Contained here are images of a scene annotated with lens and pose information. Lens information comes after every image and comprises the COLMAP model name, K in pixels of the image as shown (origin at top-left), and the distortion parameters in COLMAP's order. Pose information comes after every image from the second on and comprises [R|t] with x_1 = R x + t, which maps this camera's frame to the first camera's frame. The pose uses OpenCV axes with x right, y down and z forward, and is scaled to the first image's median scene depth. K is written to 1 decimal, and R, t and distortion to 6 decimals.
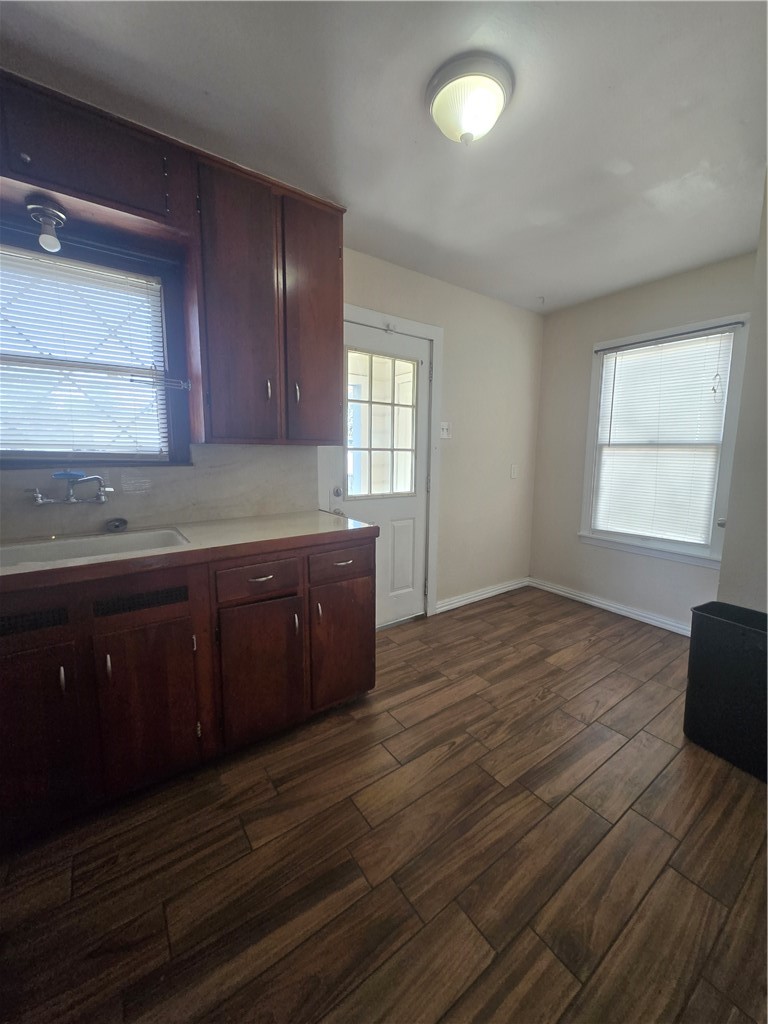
lens RADIAL K [[399.6, 0, 385.5], [0, 399.6, 503.6], [0, 0, 1]] dist [-0.000694, -0.000394]
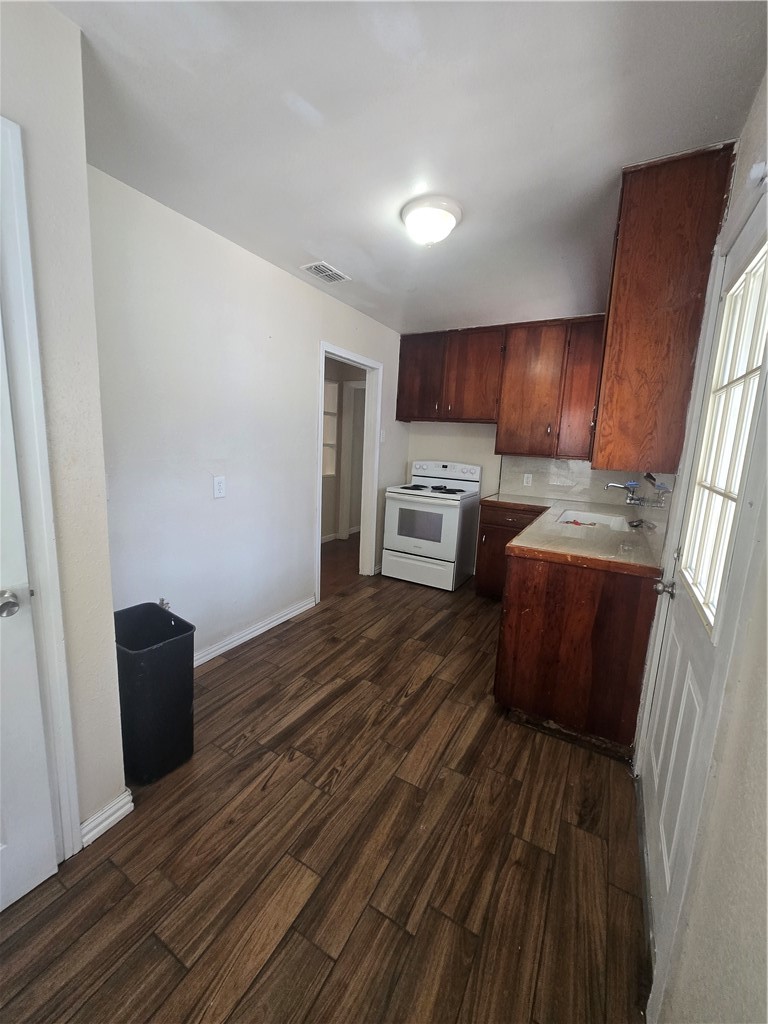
lens RADIAL K [[399.6, 0, 385.5], [0, 399.6, 503.6], [0, 0, 1]] dist [-0.000694, -0.000394]
pose [[-0.908185, 0.015771, -0.418271, 0.645383], [-0.107922, 0.956680, 0.270399, -0.266958], [0.404416, 0.290713, -0.867141, 1.638489]]
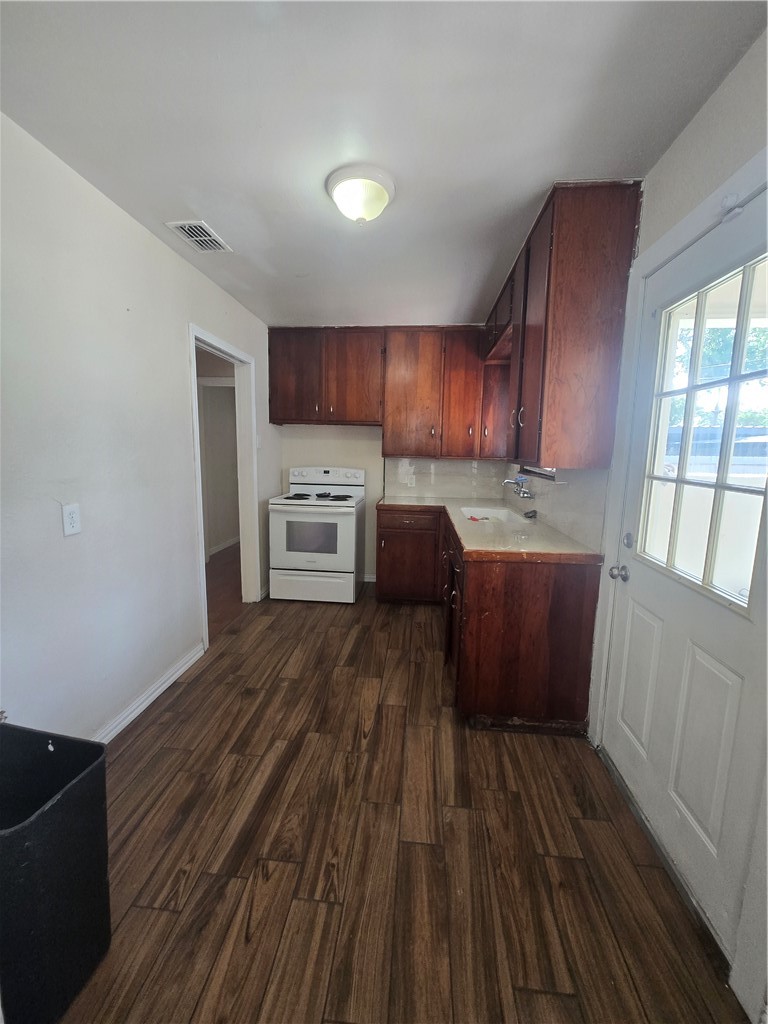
lens RADIAL K [[399.6, 0, 385.5], [0, 399.6, 503.6], [0, 0, 1]] dist [-0.000694, -0.000394]
pose [[-0.655565, 0.080355, -0.750851, 0.785453], [-0.124713, 0.969147, 0.212604, -0.223580], [0.744769, 0.233017, -0.625317, 1.371935]]
